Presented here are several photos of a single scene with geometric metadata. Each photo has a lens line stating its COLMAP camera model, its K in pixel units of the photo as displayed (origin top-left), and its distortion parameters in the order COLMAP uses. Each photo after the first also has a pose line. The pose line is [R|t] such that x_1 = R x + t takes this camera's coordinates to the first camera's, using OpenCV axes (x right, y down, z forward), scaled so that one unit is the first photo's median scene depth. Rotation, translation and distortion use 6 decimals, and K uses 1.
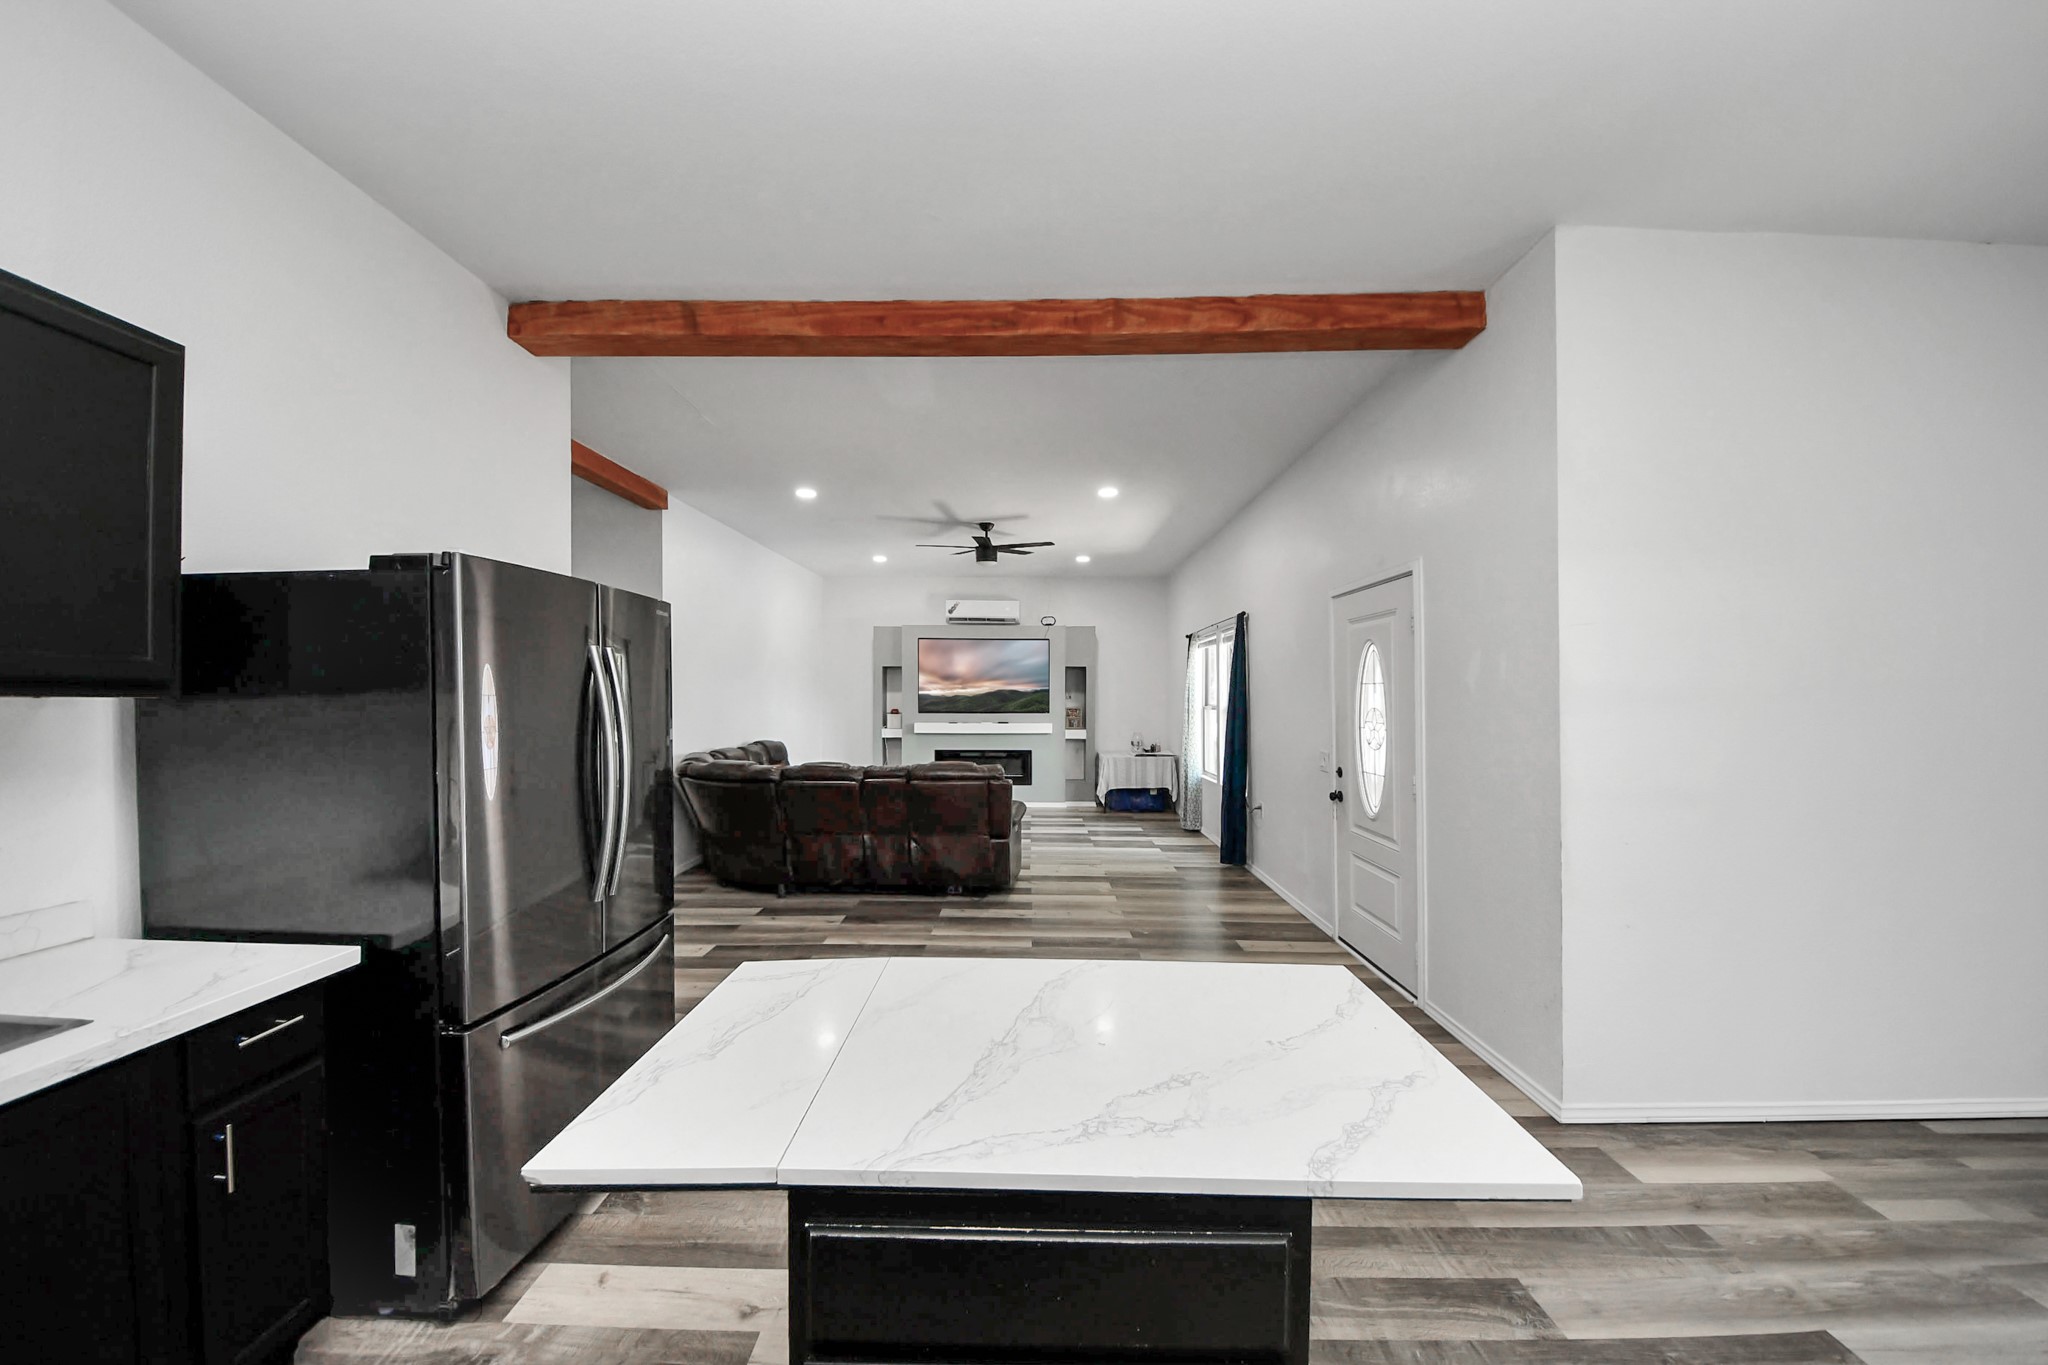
lens RADIAL K [[725.8, 0, 1016.3], [0, 725.8, 687.7], [0, 0, 1]] dist [0.001939, -0.008198]
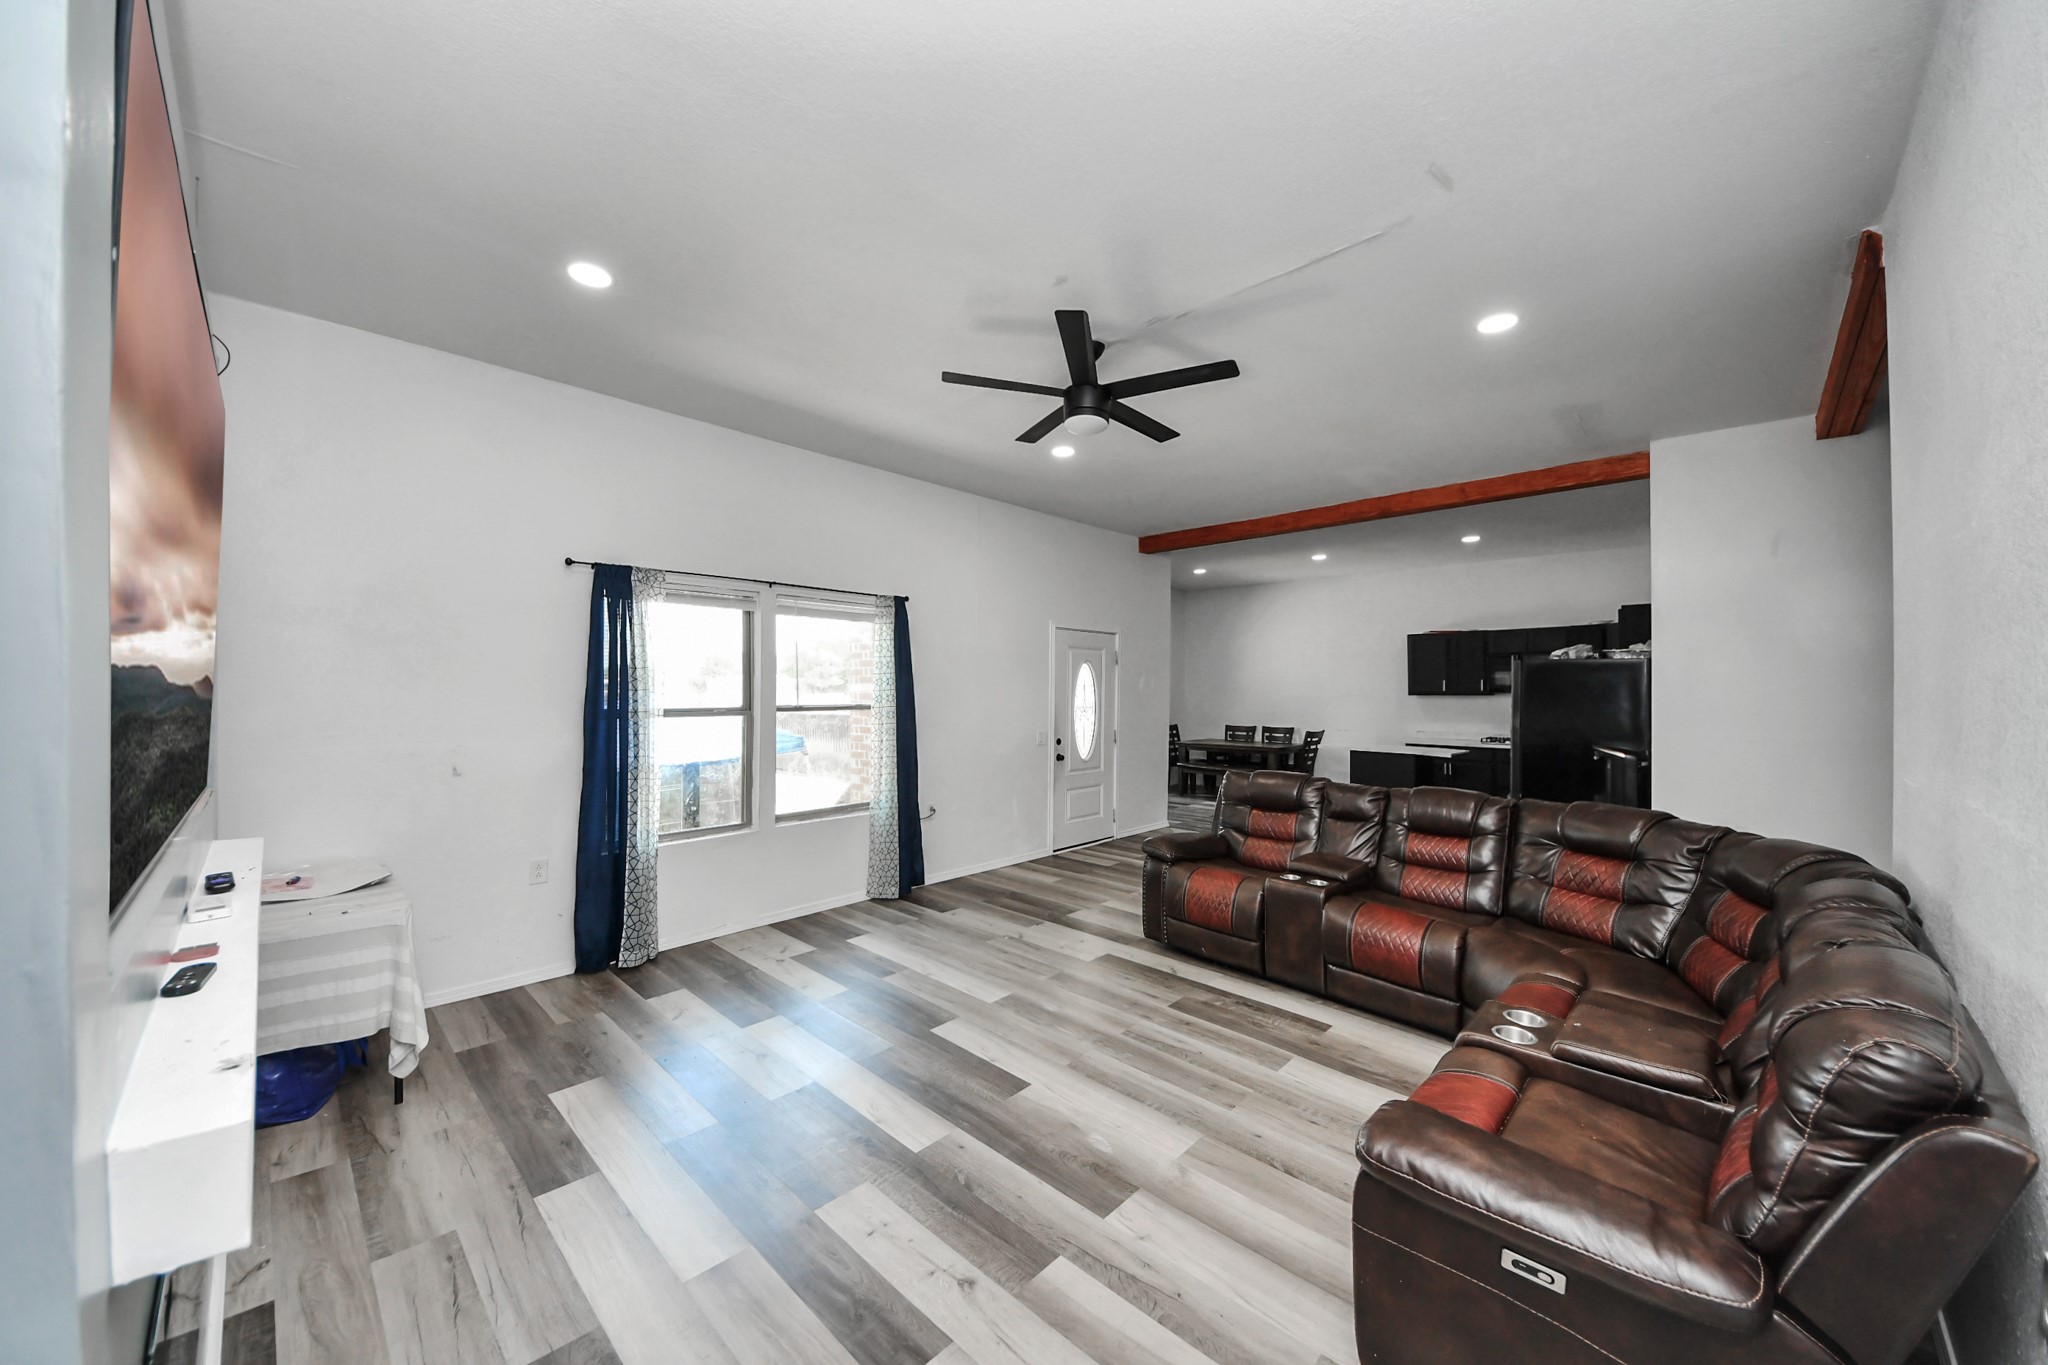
lens RADIAL K [[725.8, 0, 1016.3], [0, 725.8, 687.7], [0, 0, 1]] dist [0.001939, -0.008198]
pose [[-0.727269, -0.005978, 0.686326, -0.456968], [-0.011837, 0.999923, -0.003833, 0.009593], [-0.686250, -0.010912, -0.727284, 1.867358]]
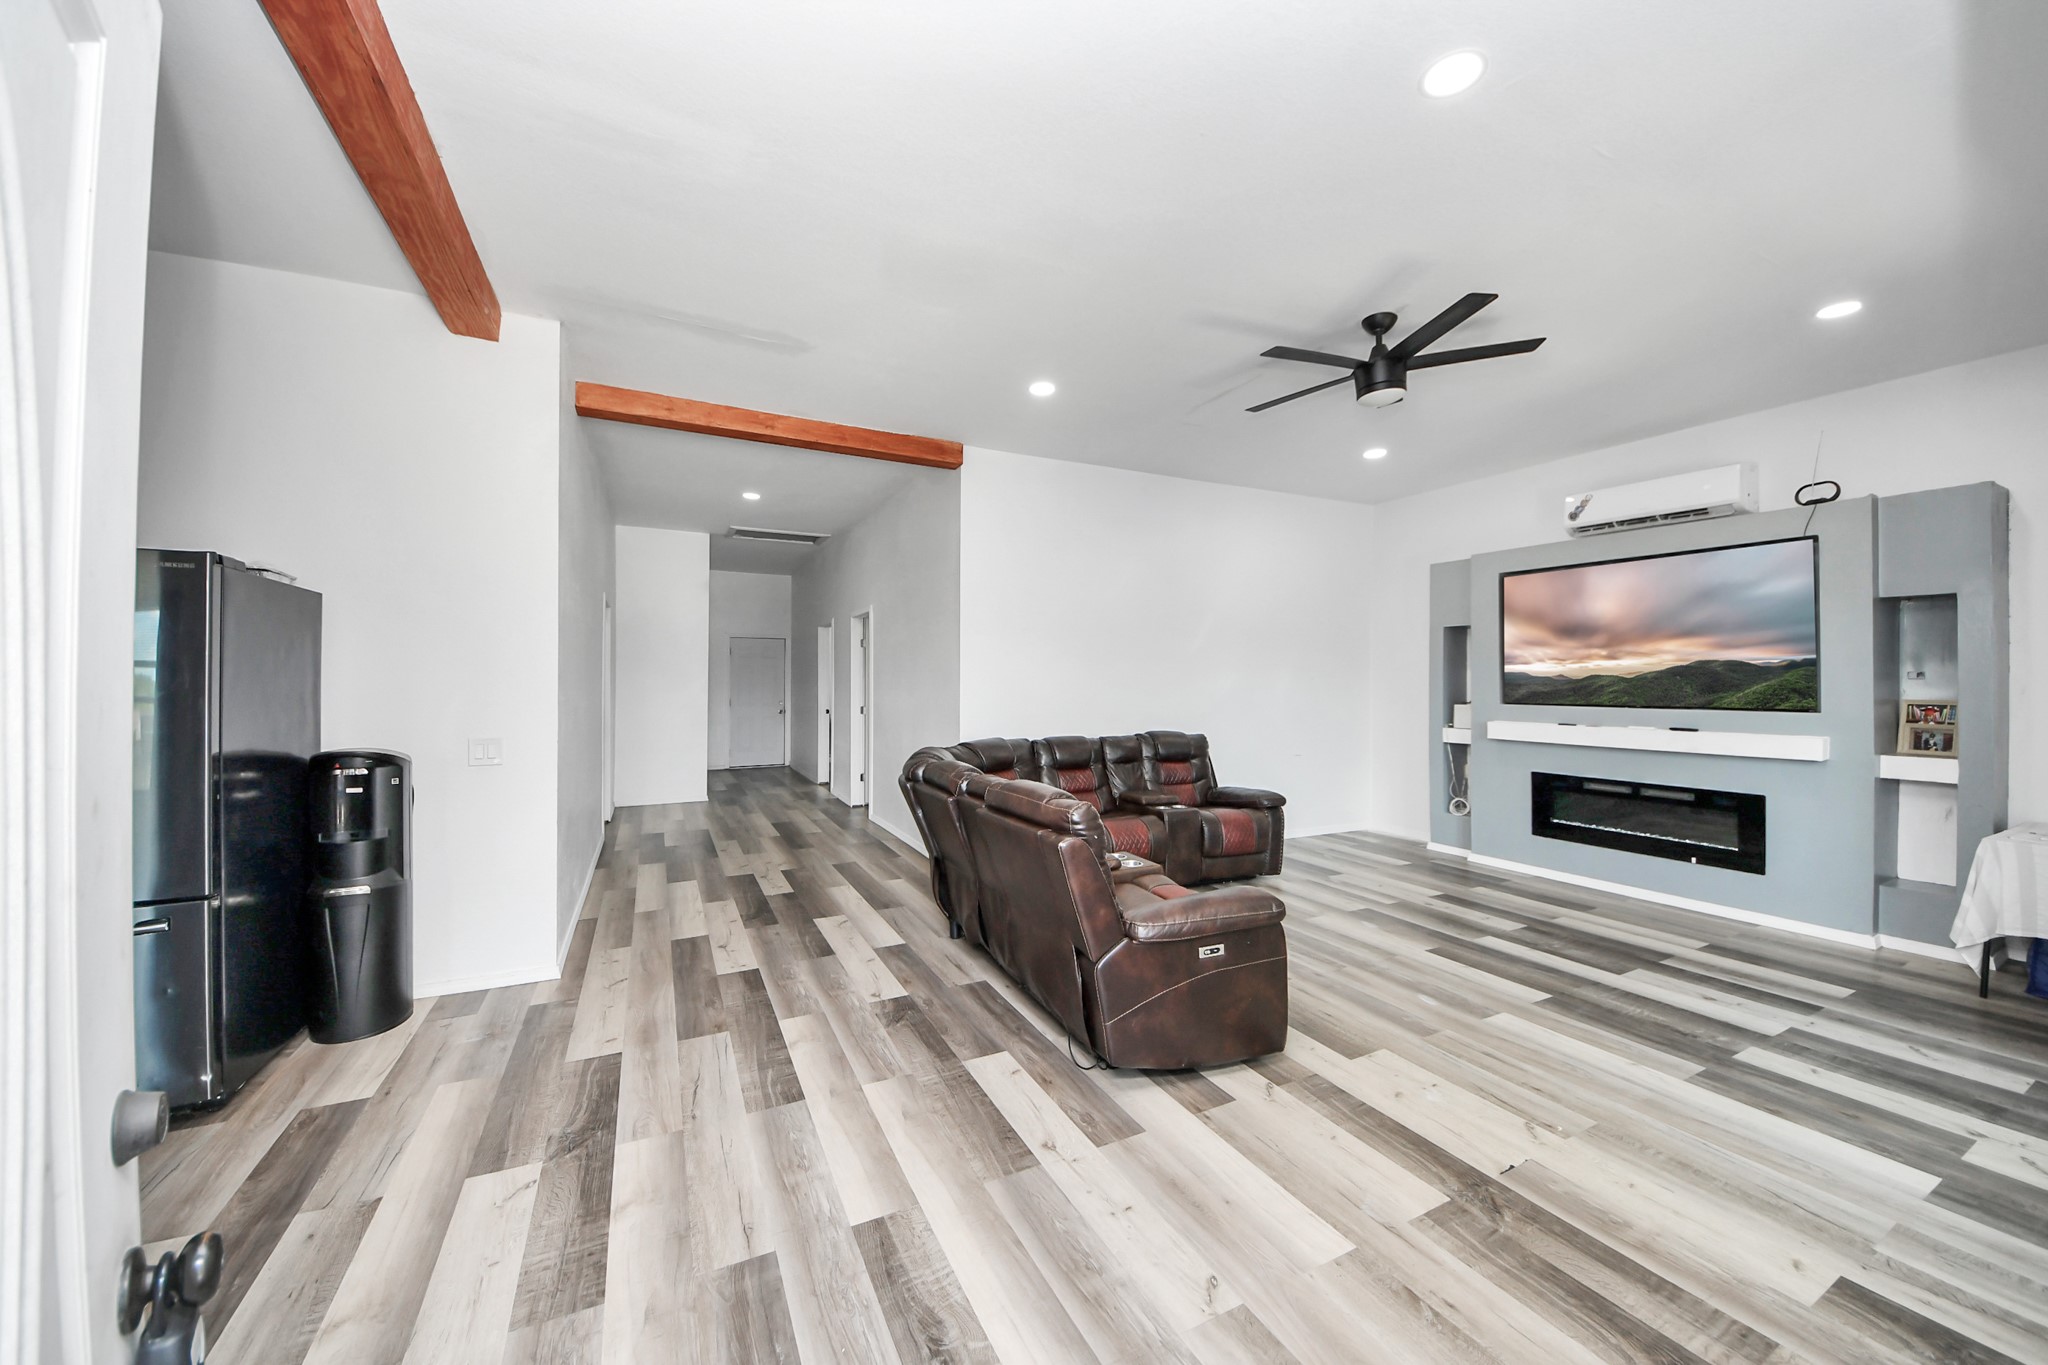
lens RADIAL K [[725.8, 0, 1016.3], [0, 725.8, 687.7], [0, 0, 1]] dist [0.001939, -0.008198]
pose [[0.449526, 0.007816, -0.893233, 0.384386], [0.008082, 0.999885, 0.012816, 0.021274], [0.893231, -0.012980, 0.449411, 0.750399]]
